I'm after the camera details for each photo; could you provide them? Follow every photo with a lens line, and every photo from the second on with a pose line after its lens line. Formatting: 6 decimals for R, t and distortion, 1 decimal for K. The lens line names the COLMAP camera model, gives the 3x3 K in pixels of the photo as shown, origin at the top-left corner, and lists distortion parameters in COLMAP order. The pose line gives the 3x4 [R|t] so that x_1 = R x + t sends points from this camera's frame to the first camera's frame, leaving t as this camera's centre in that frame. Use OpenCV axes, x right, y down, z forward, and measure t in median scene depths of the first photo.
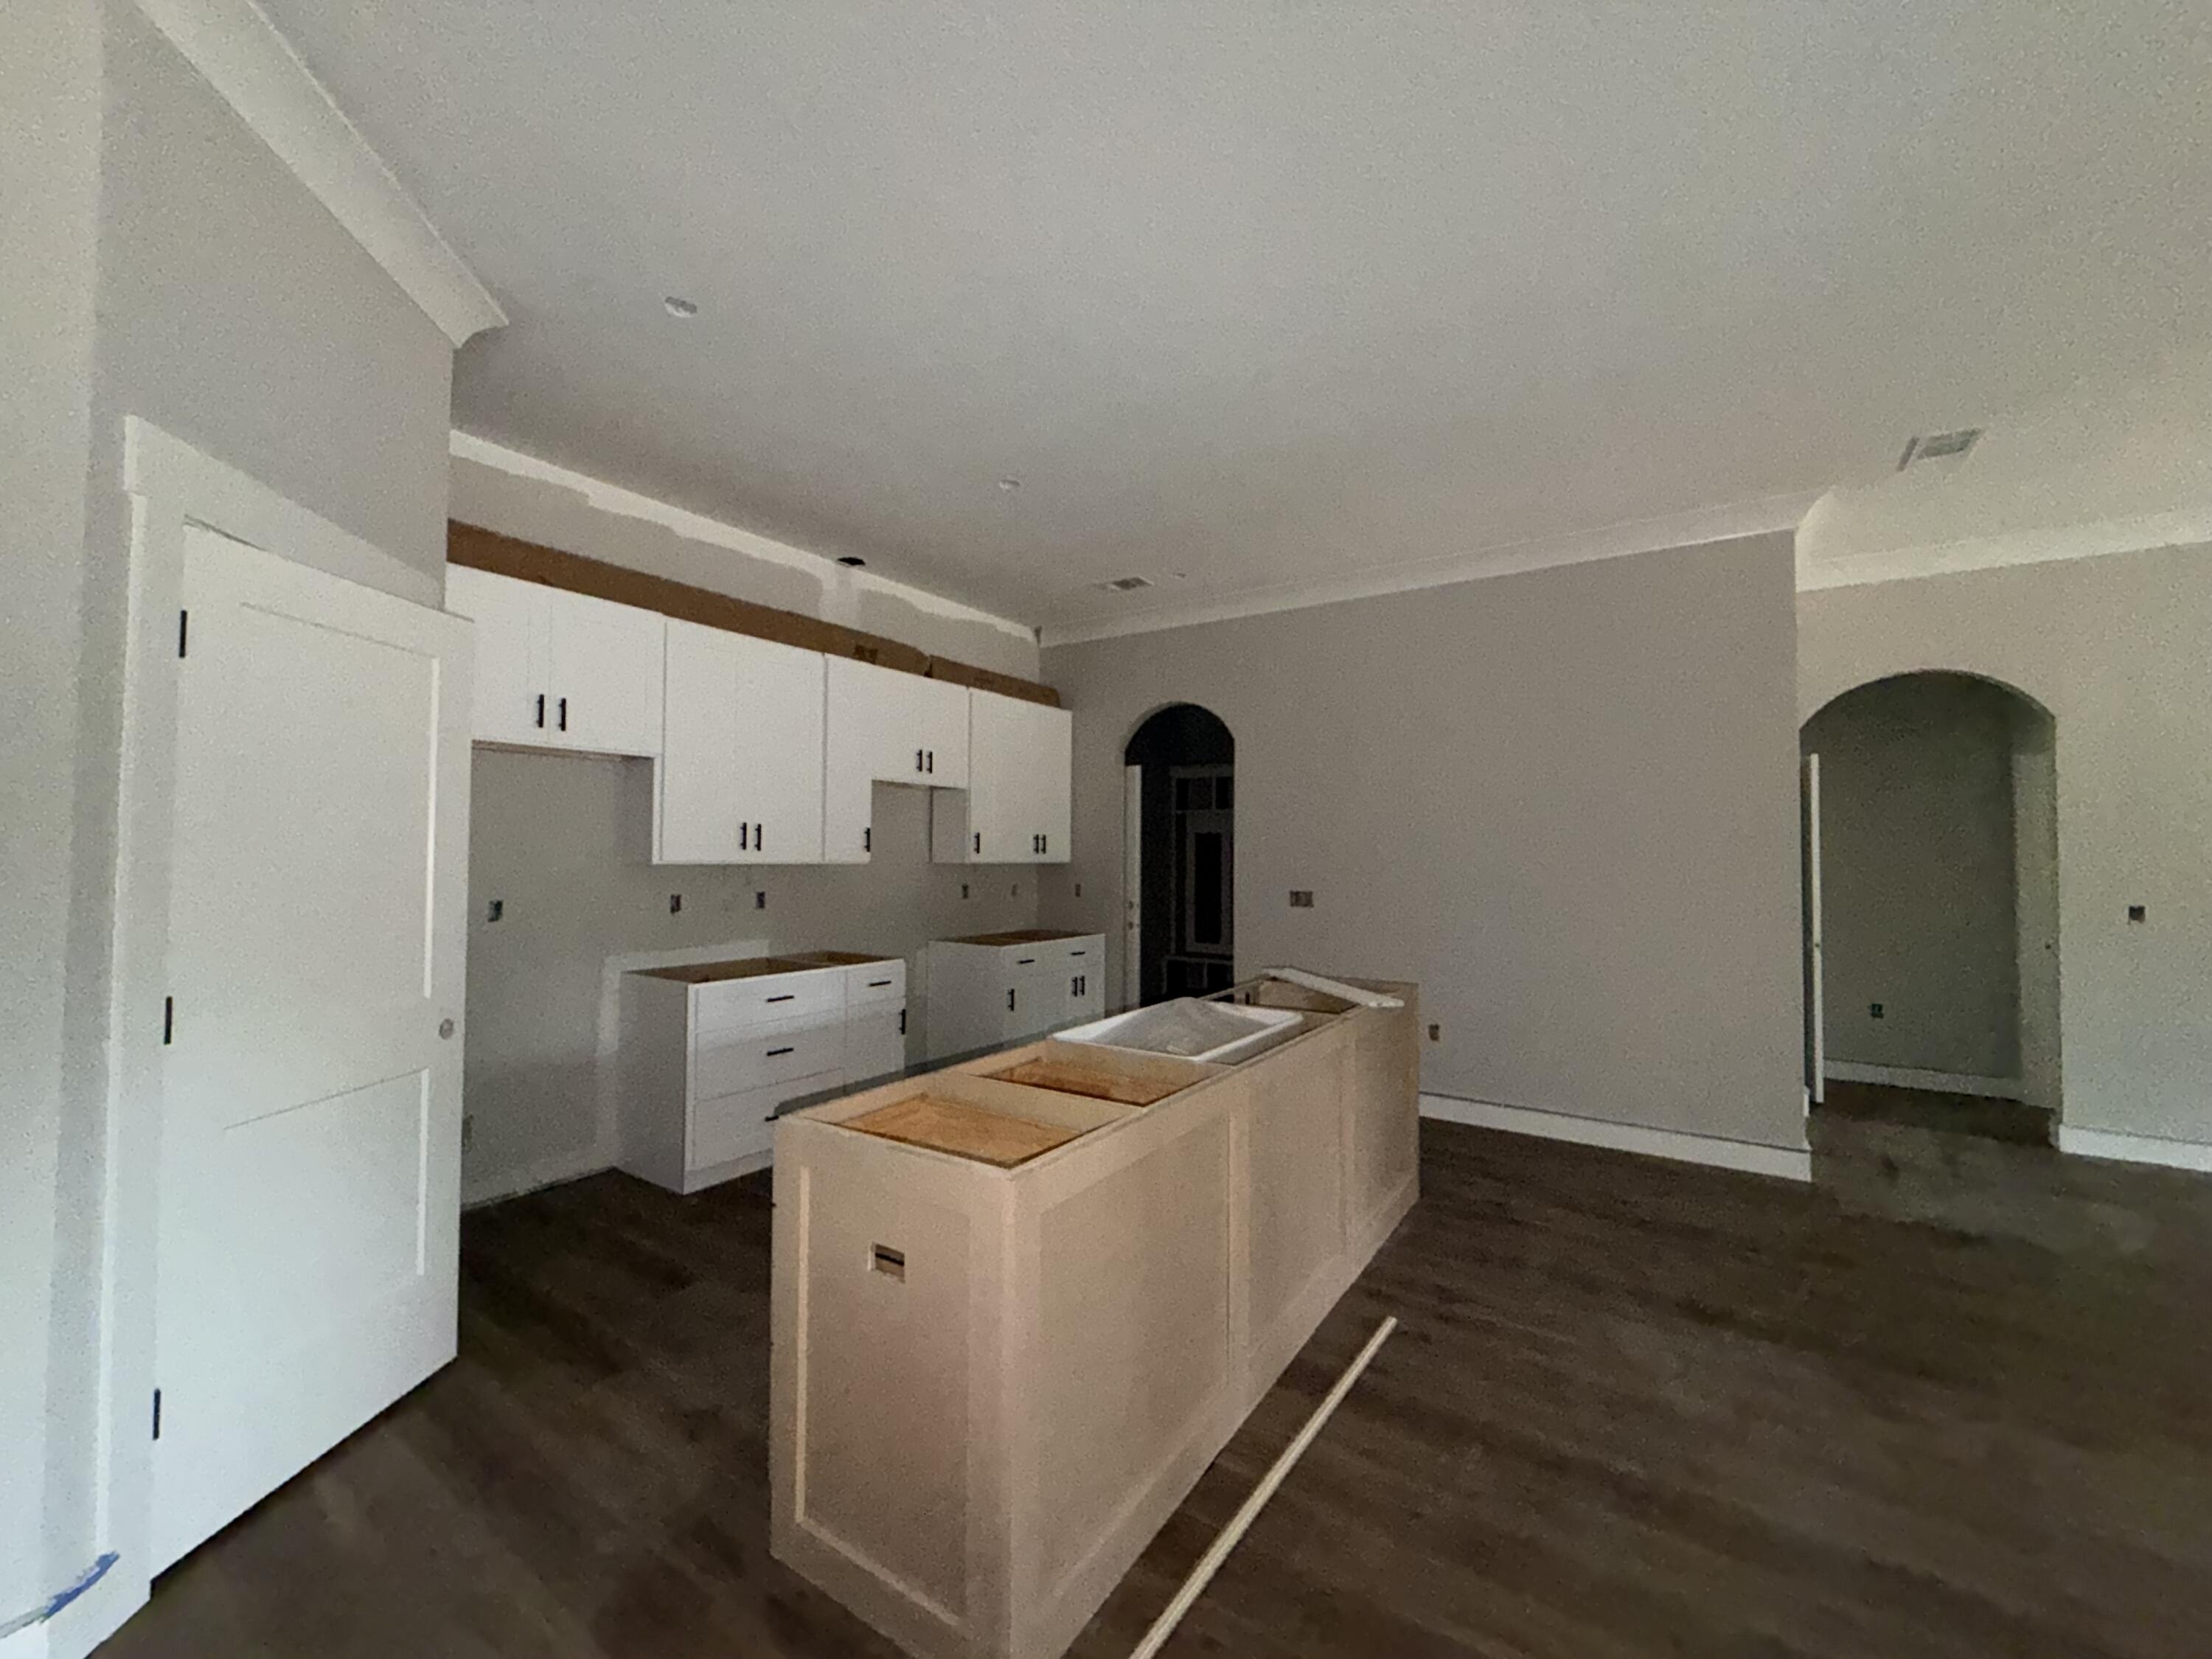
lens RADIAL K [[881.6, 0, 1100.6], [0, 881.6, 826.2], [0, 0, 1]] dist [-0.000300, 0.000162]
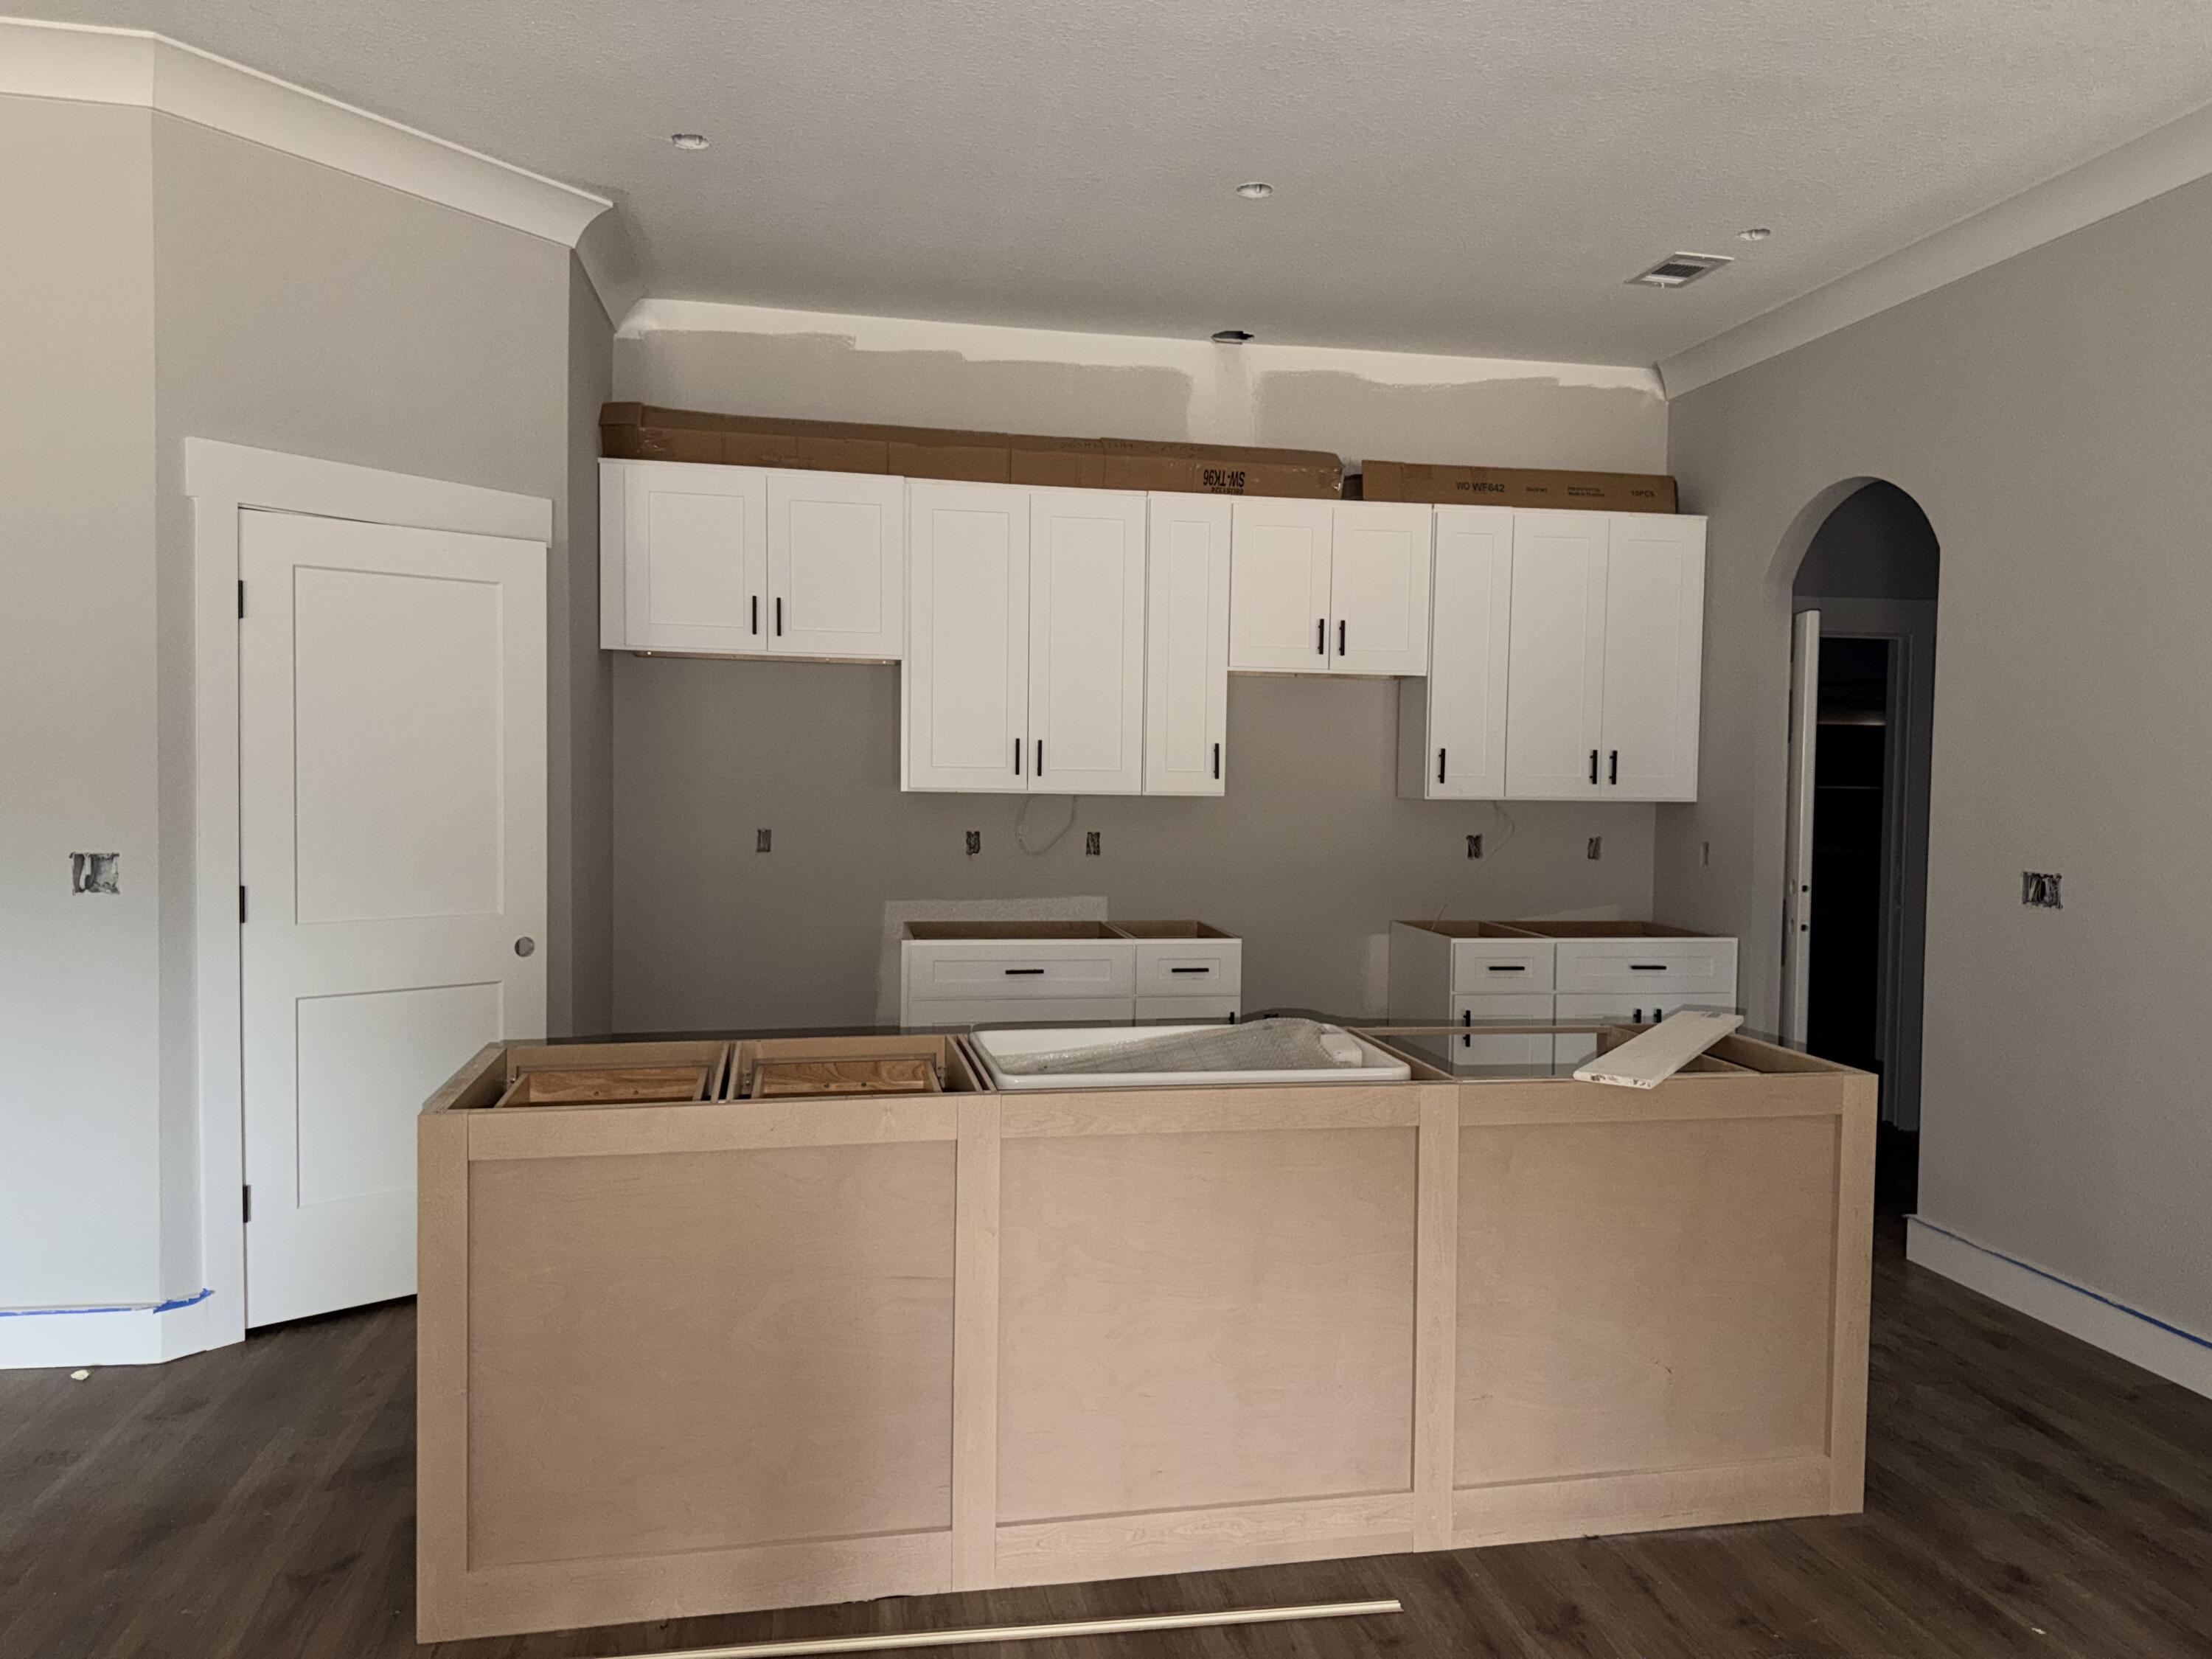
lens RADIAL K [[1545.3, 0, 1106.0], [0, 1545.3, 829.5], [0, 0, 1]] dist [0.084908, -0.108847]
pose [[0.711855, 0.032874, -0.701557, 0.471877], [0.012197, 0.998175, 0.059149, -0.003034], [0.702221, -0.050662, 0.710154, 0.089860]]
